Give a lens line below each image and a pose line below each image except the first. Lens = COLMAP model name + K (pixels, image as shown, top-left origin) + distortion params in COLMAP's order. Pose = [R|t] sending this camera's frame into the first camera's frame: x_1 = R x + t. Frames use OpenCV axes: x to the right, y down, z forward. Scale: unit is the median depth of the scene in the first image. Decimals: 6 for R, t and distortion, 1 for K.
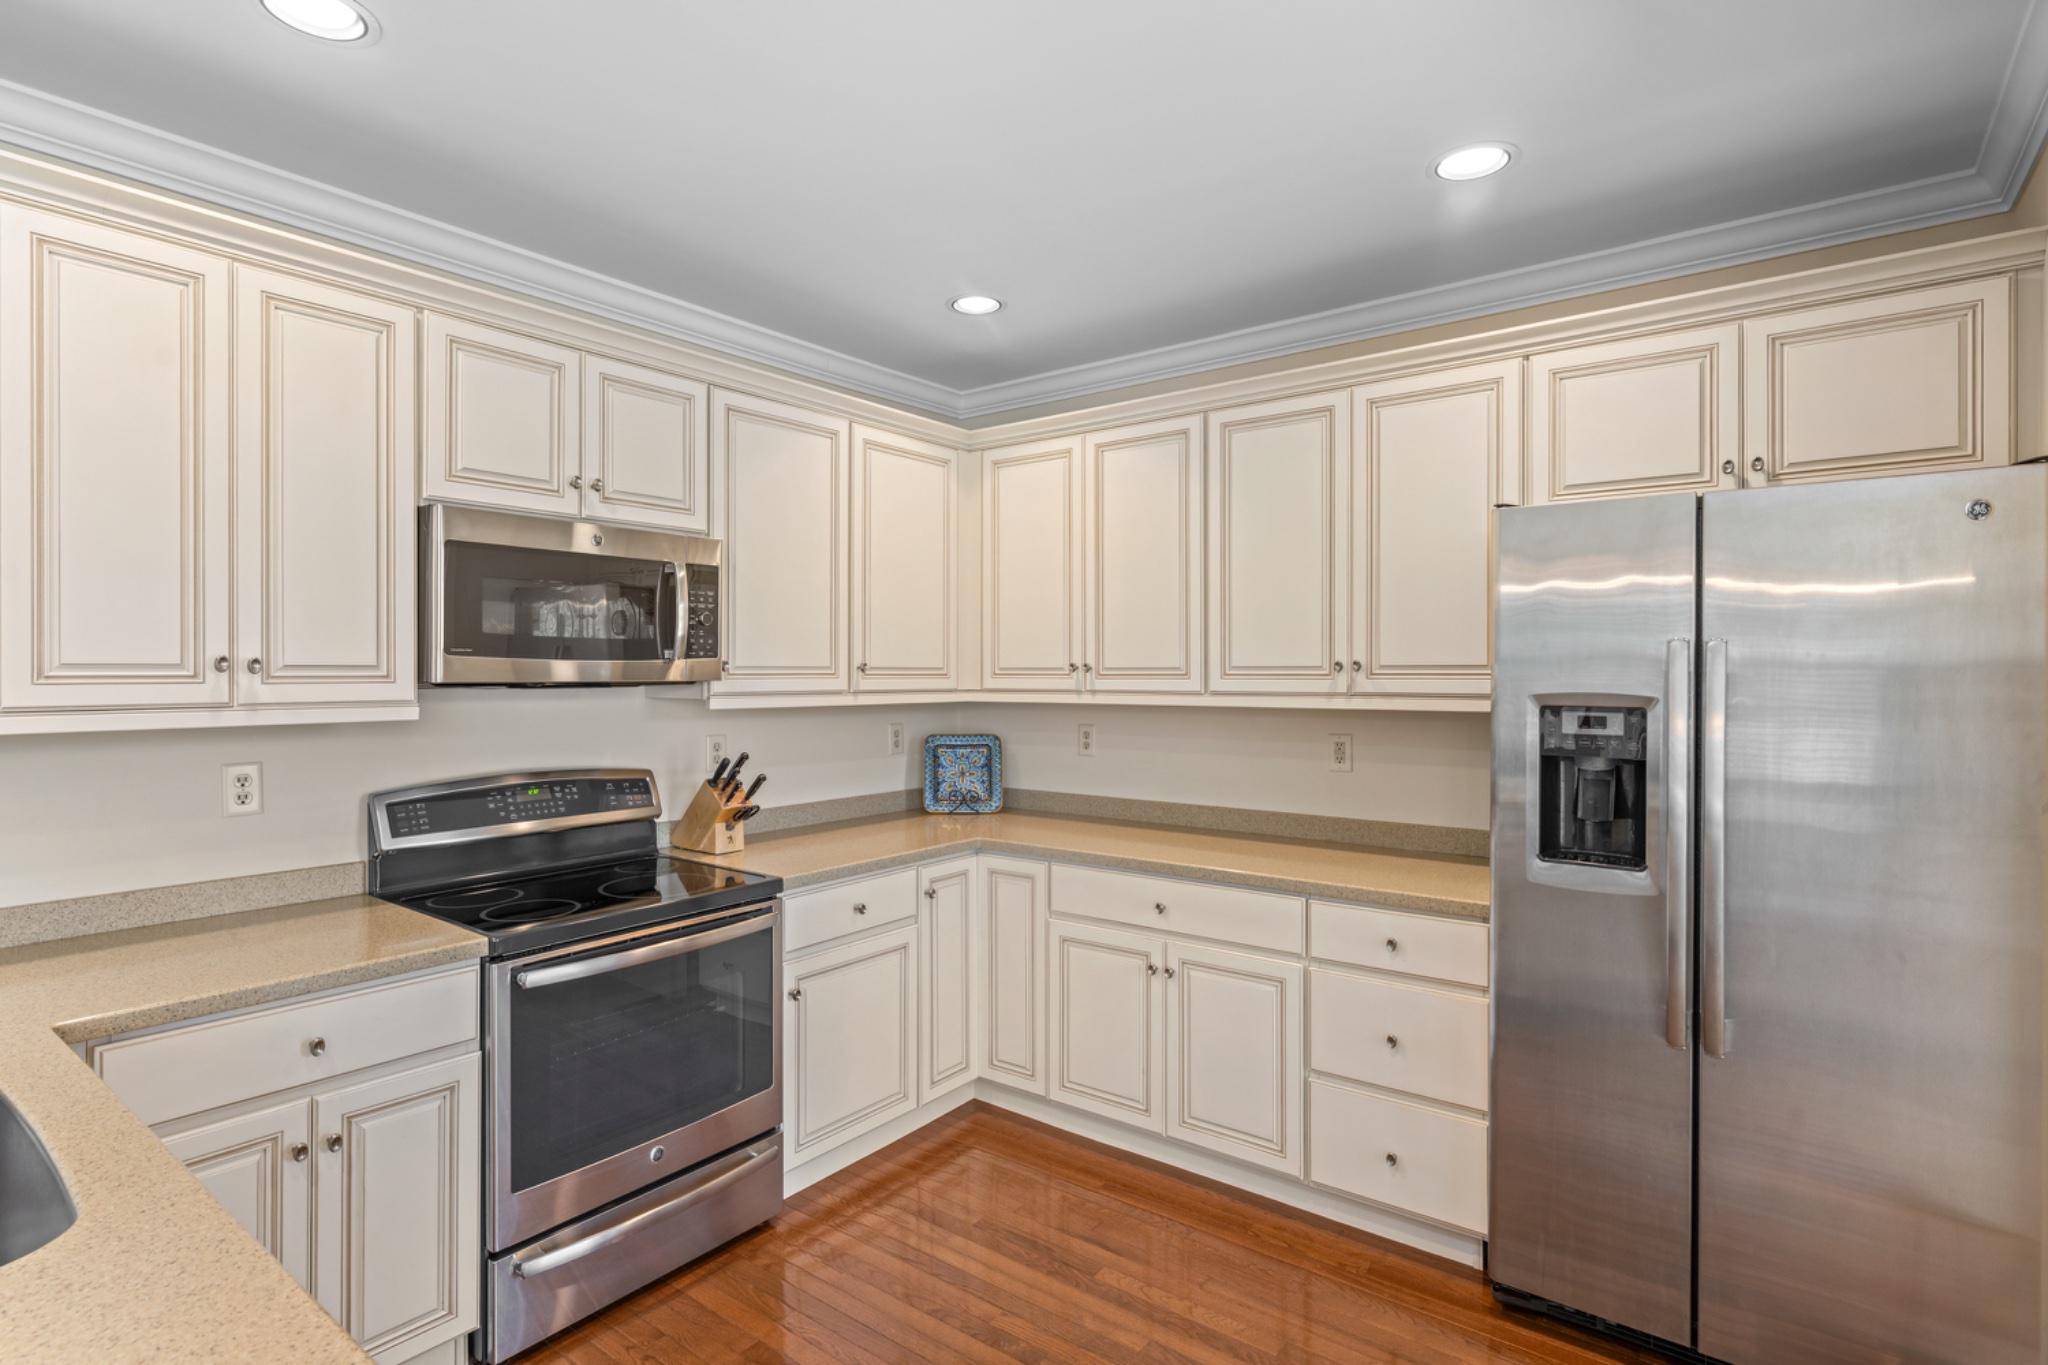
lens RADIAL K [[1006.4, 0, 1017.4], [0, 1006.4, 669.8], [0, 0, 1]] dist [0.001218, -0.001546]
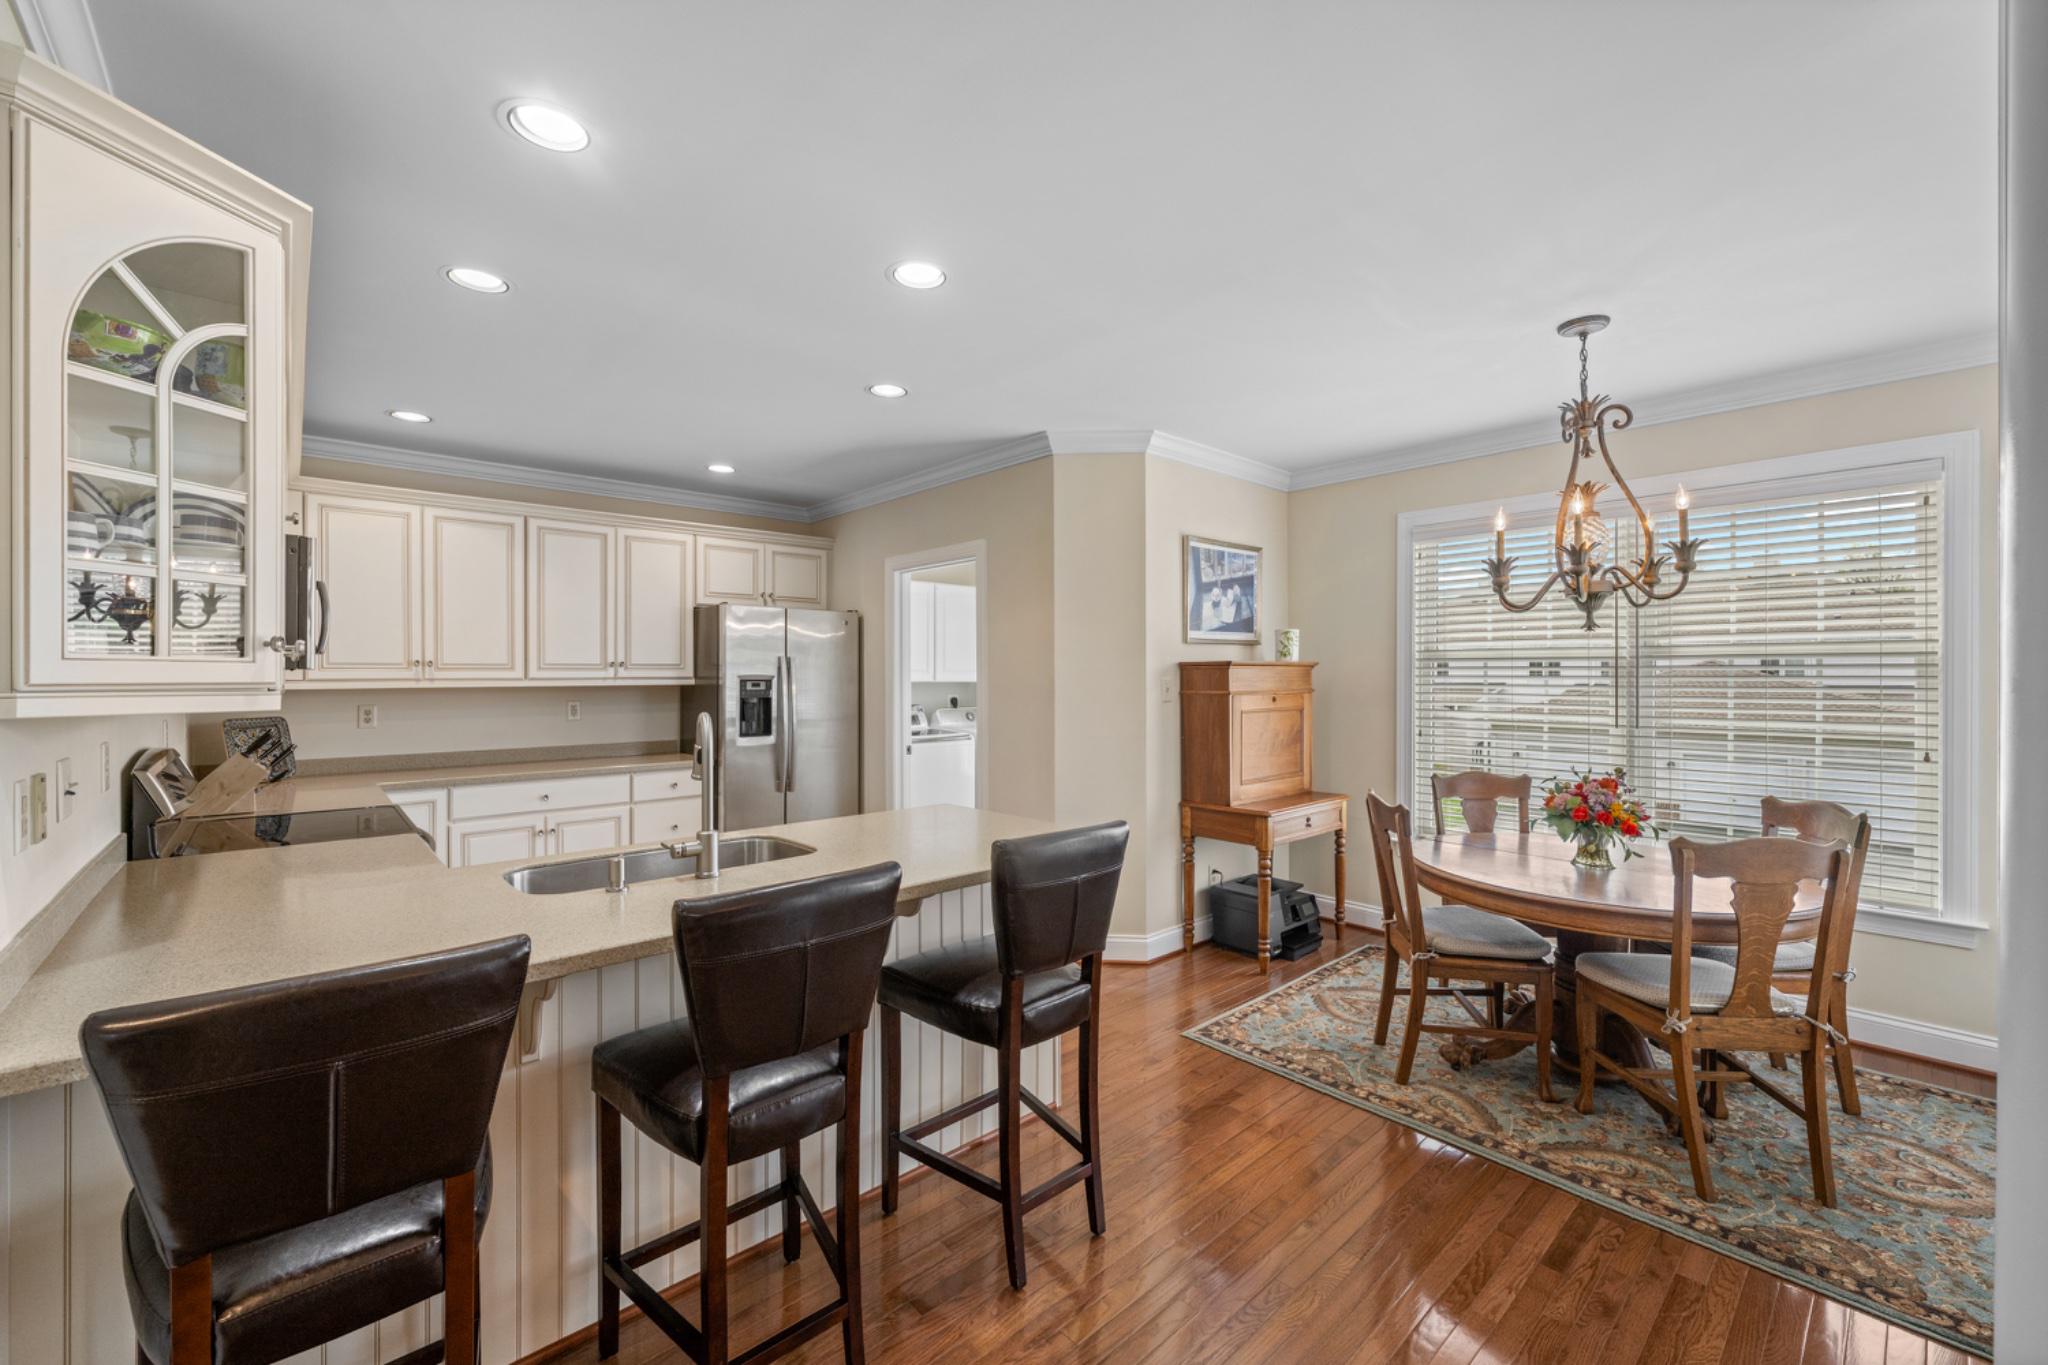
lens RADIAL K [[823.0, 0, 1029.3], [0, 823.0, 676.5], [0, 0, 1]] dist [0.003375, 0.000424]
pose [[0.178138, -0.002443, 0.984002, -1.232767], [0.000590, 0.999997, 0.002376, 0.018381], [-0.984005, 0.000157, 0.178139, -0.123069]]
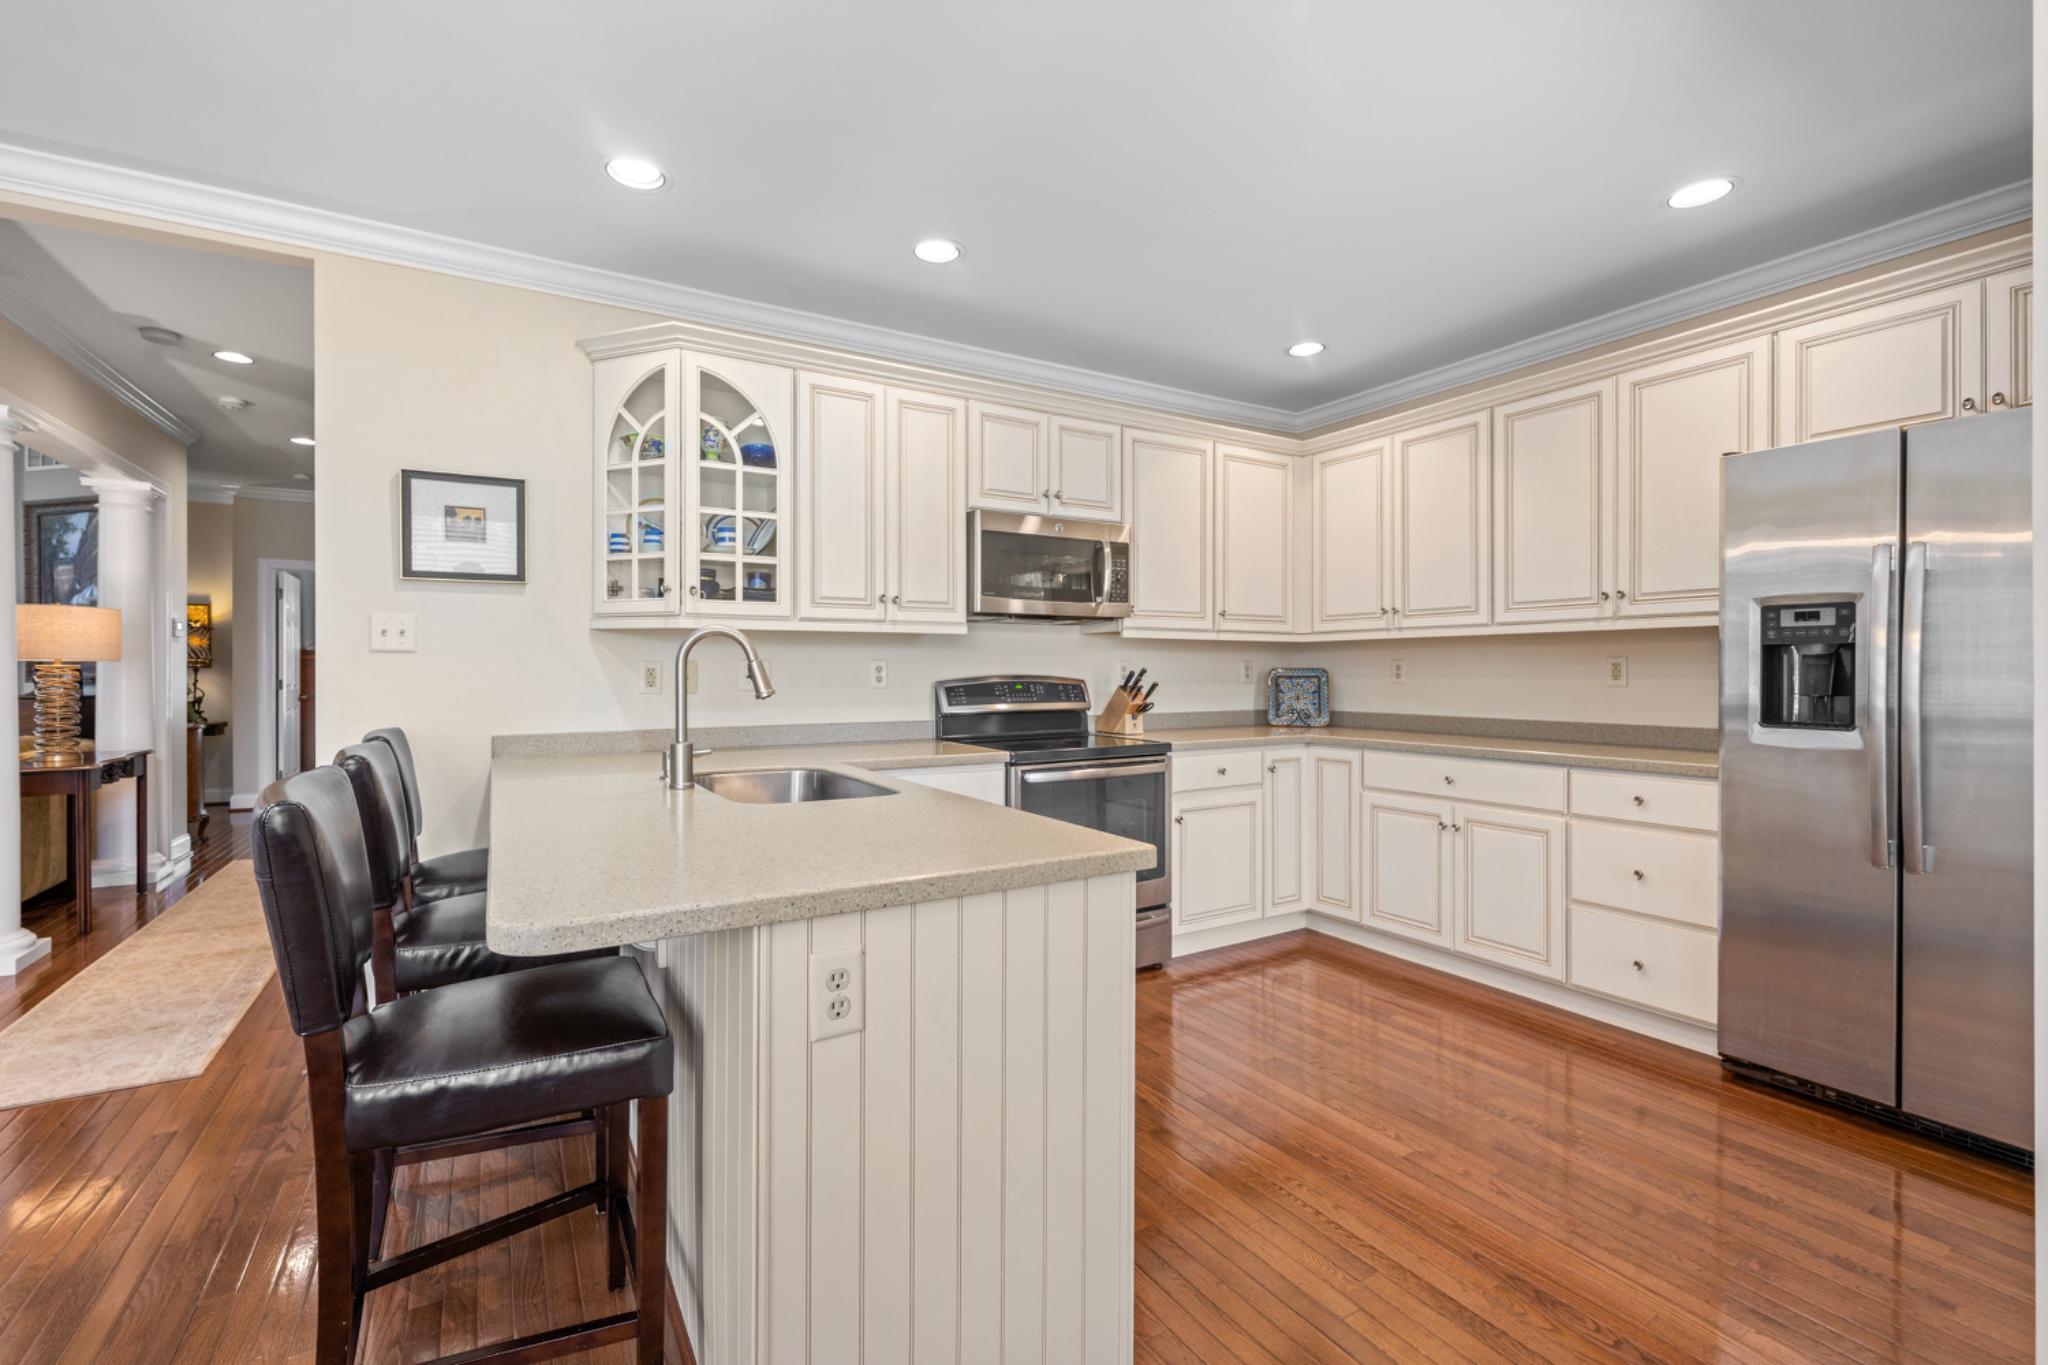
lens RADIAL K [[875.3, 0, 1014.0], [0, 875.3, 671.6], [0, 0, 1]] dist [0.000658, 0.000114]
pose [[0.928388, -0.000555, -0.371612, 0.040046], [0.001298, 0.999998, 0.001750, 0.095005], [0.371610, -0.002107, 0.928386, -0.324102]]
